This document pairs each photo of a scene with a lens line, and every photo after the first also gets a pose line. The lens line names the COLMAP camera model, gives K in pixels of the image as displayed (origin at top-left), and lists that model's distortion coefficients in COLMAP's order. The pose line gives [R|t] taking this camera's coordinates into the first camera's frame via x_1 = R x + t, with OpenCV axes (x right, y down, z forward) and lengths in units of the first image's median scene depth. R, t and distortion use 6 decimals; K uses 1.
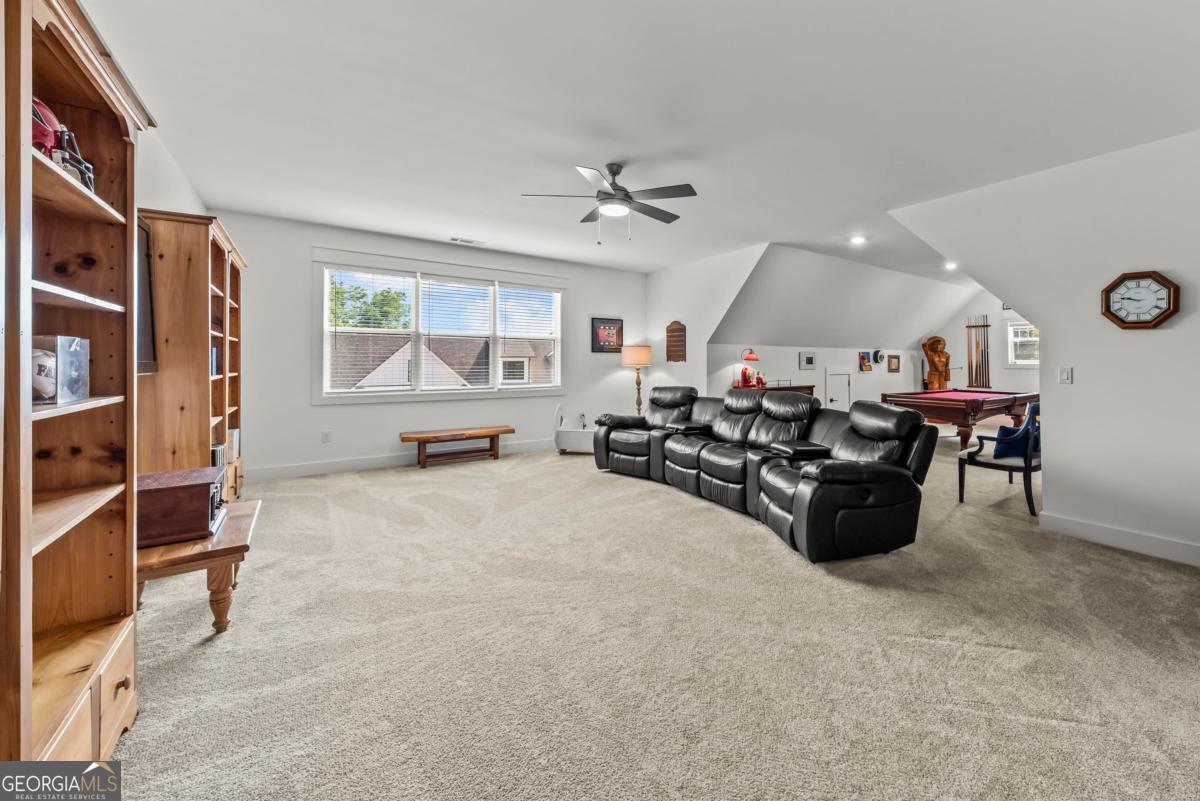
lens RADIAL K [[485.4, 0, 674.6], [0, 485.4, 352.2], [0, 0, 1]] dist [-0.001395, -0.000027]
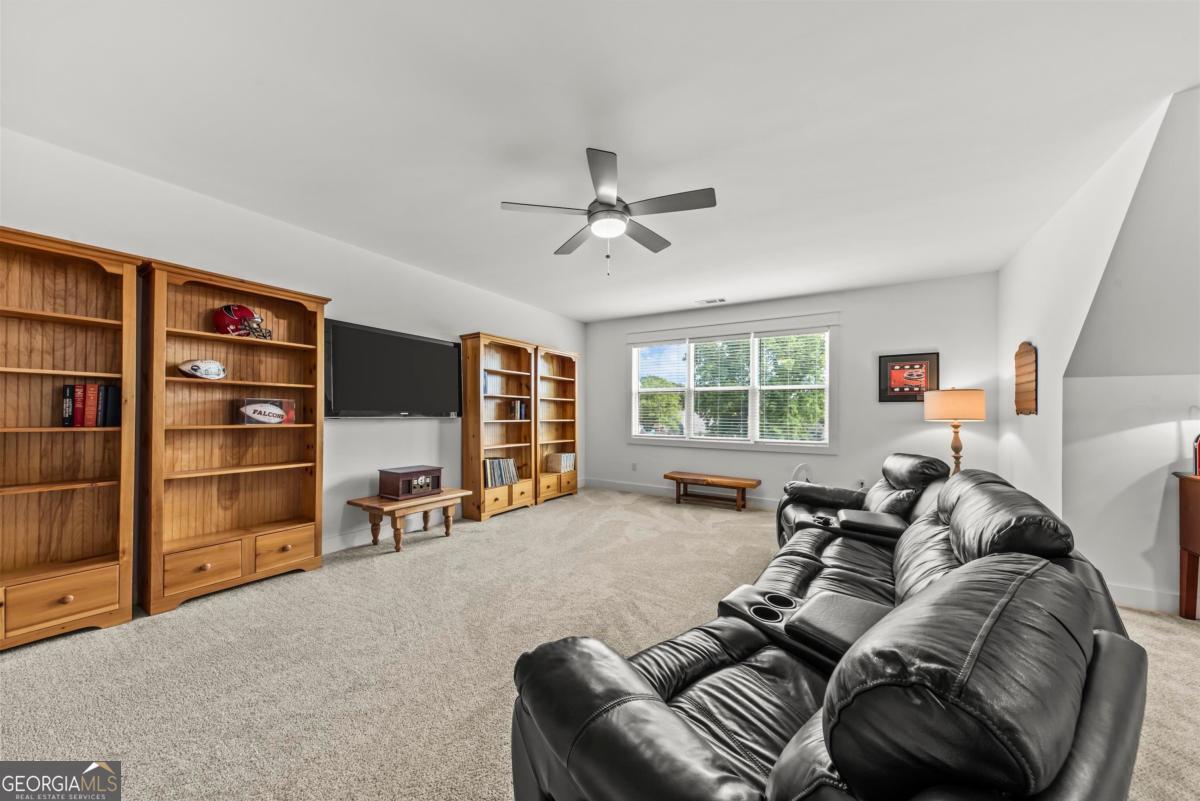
lens RADIAL K [[406.3, 0, 600.6], [0, 406.3, 410.8], [0, 0, 1]] dist [0.002986, 0.000099]
pose [[0.349758, -0.006248, -0.936819, 0.263135], [0.013223, 0.999911, -0.001732, 0.009062], [0.936747, -0.011782, 0.349809, 0.364761]]
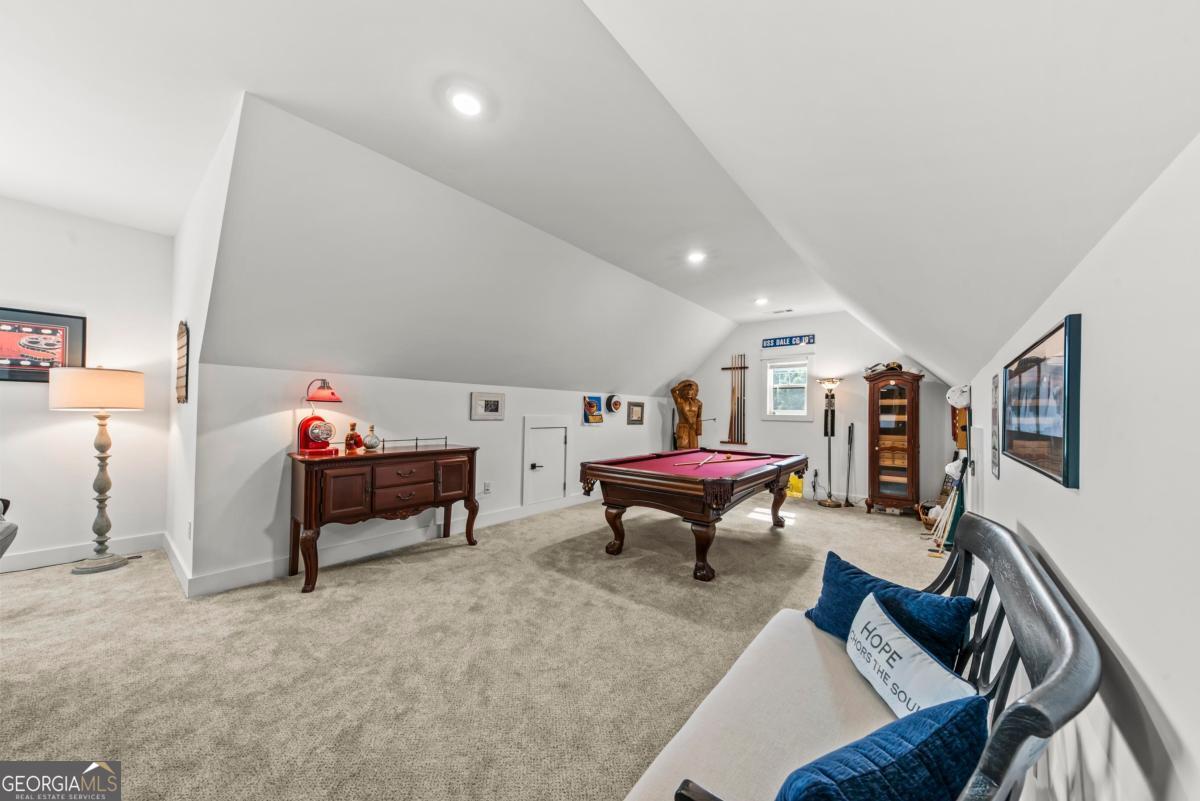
lens RADIAL K [[406.3, 0, 596.9], [0, 406.3, 409.4], [0, 0, 1]] dist [0.002986, 0.000099]
pose [[0.975332, 0.013476, 0.220331, 0.316169], [-0.016633, 0.999784, 0.012479, 0.013632], [-0.220115, -0.015836, 0.975345, 0.483587]]
